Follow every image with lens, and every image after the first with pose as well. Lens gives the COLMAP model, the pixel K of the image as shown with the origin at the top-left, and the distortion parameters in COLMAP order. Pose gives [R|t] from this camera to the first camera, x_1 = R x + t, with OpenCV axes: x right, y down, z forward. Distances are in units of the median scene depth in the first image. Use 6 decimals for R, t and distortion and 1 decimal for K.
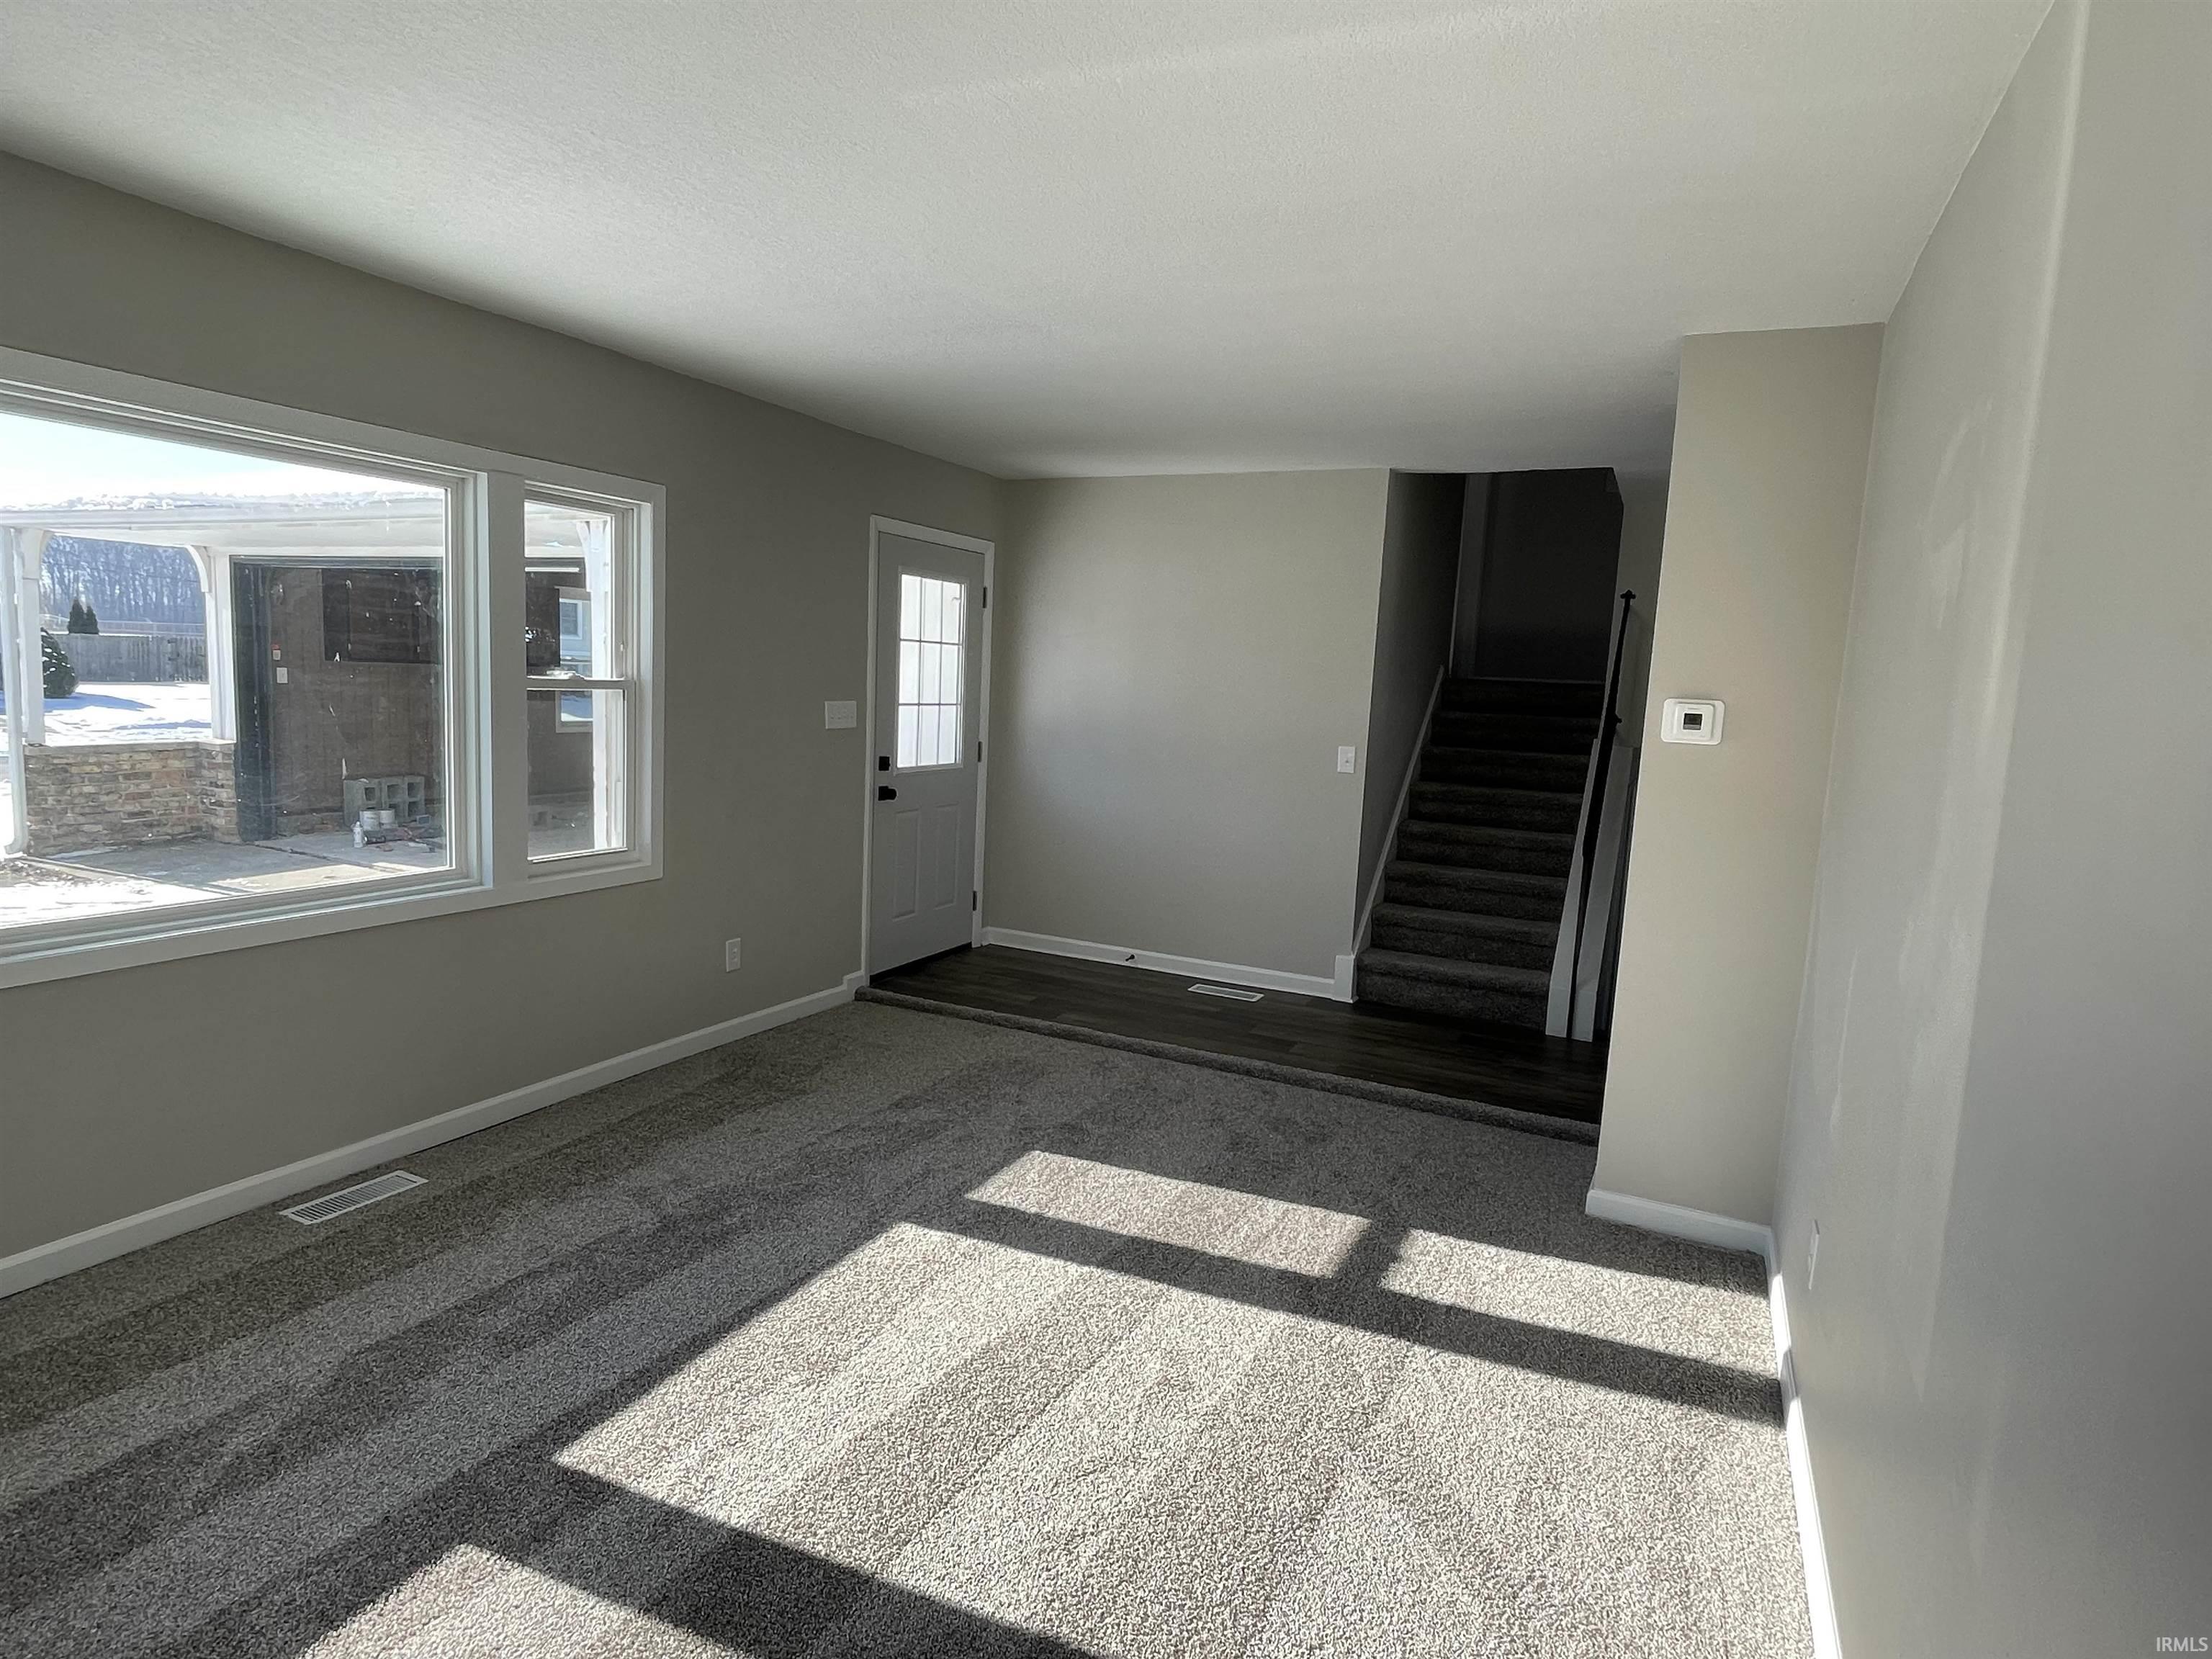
lens RADIAL K [[1215.2, 0, 1089.5], [0, 1215.2, 830.1], [0, 0, 1]] dist [-0.001034, -0.001374]
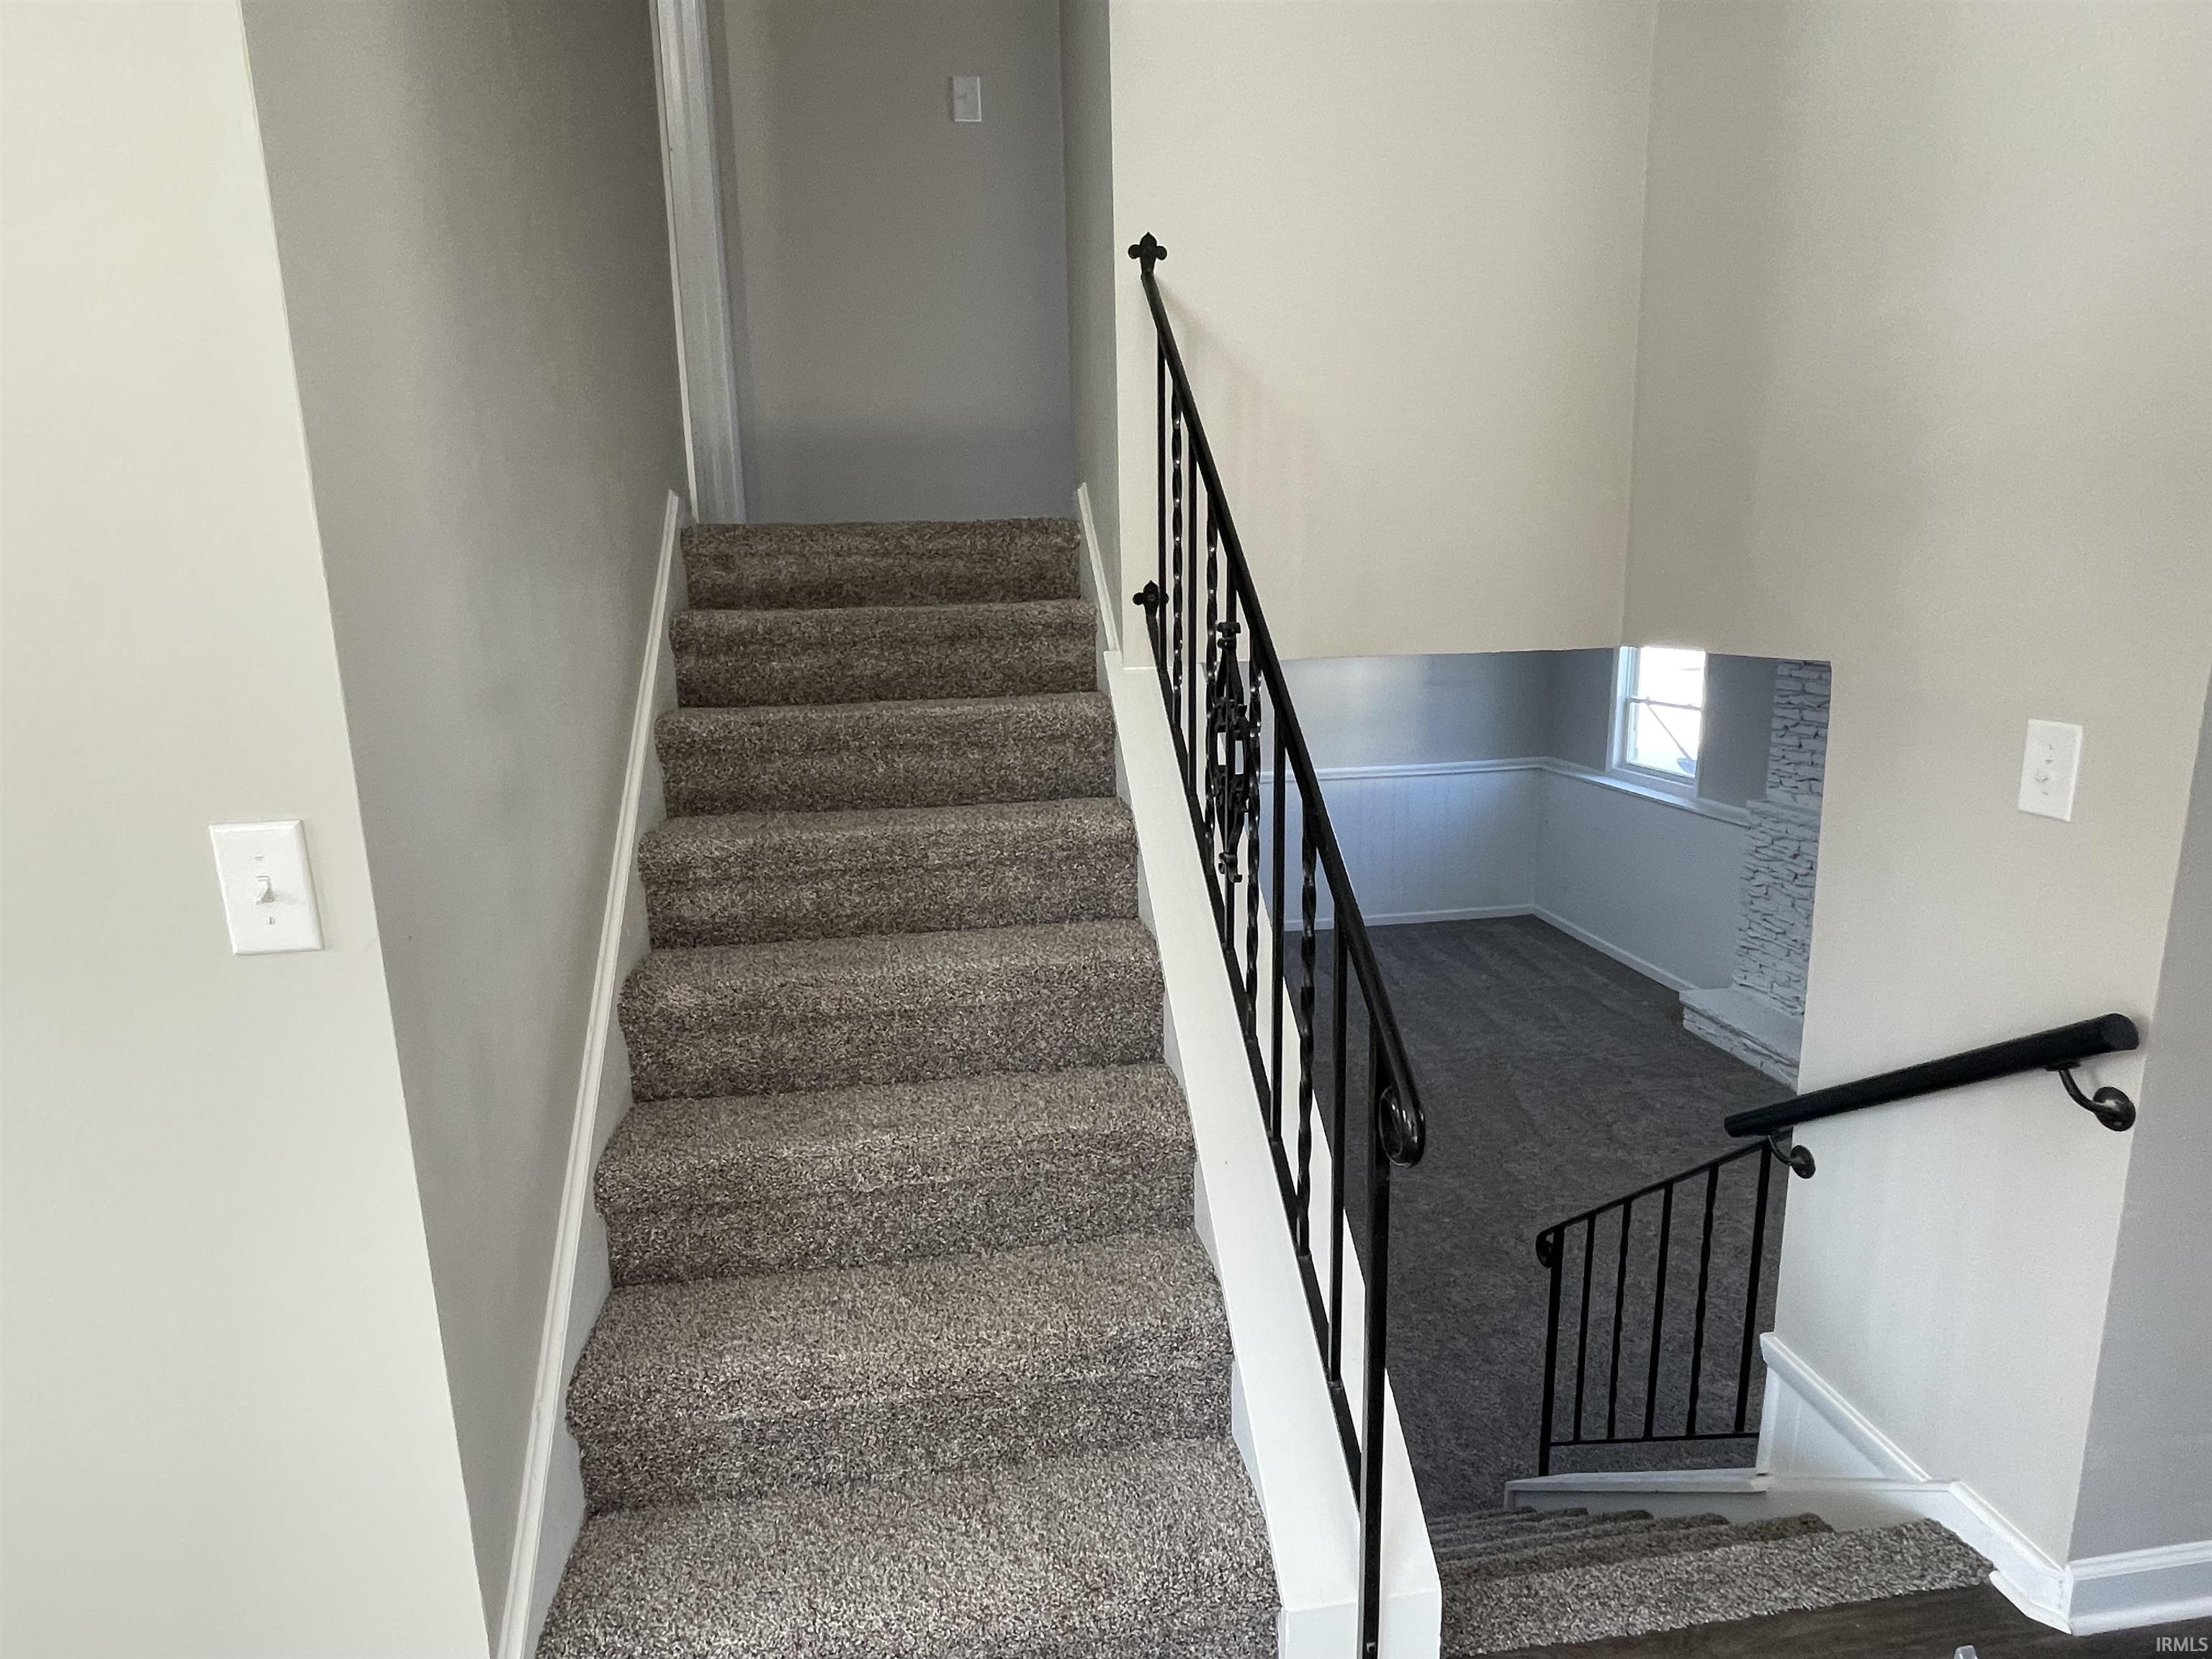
lens RADIAL K [[1202.7, 0, 1069.2], [0, 1202.7, 842.2], [0, 0, 1]] dist [0.004224, -0.000118]
pose [[0.830422, -0.181667, 0.526684, 0.217706], [0.137124, 0.982909, 0.122829, -0.071346], [-0.539996, -0.029779, 0.841140, 0.762969]]
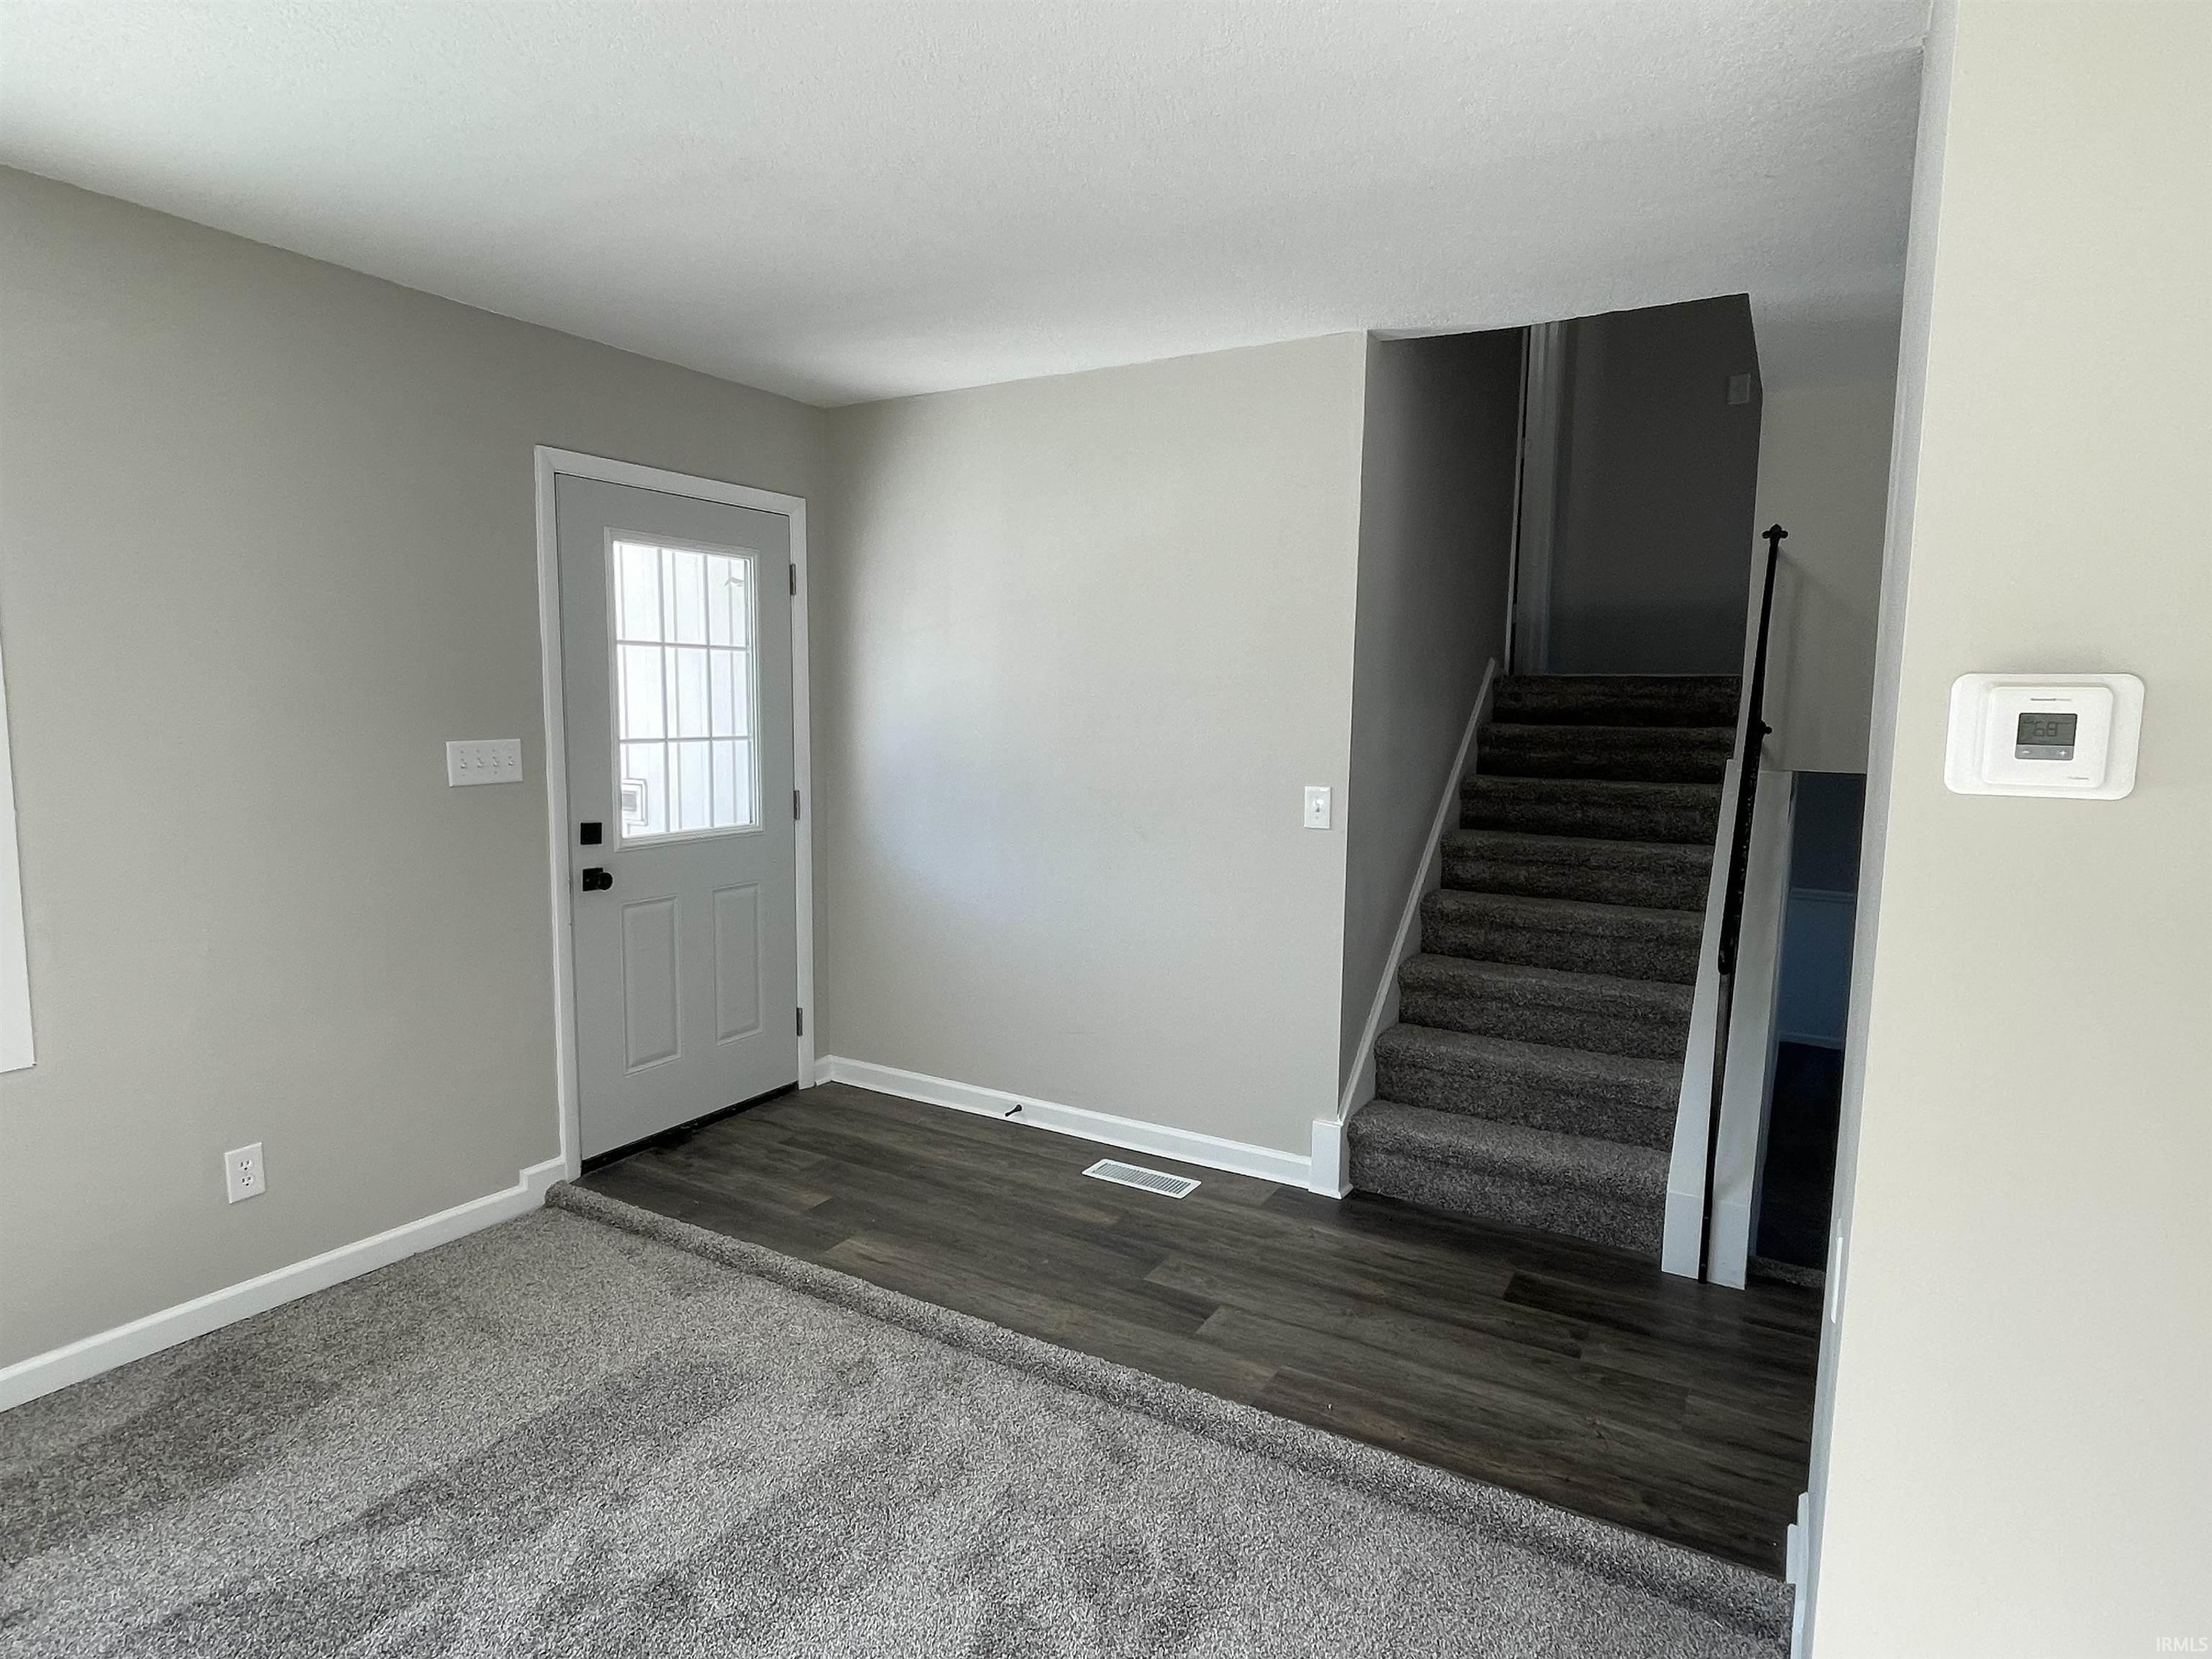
lens RADIAL K [[1222.7, 0, 1099.8], [0, 1222.7, 830.4], [0, 0, 1]] dist [-0.003008, -0.002315]
pose [[0.996849, -0.025662, -0.075063, 0.146949], [0.024180, 0.999496, -0.020584, -0.036138], [0.075554, 0.018704, 0.996966, 0.369088]]
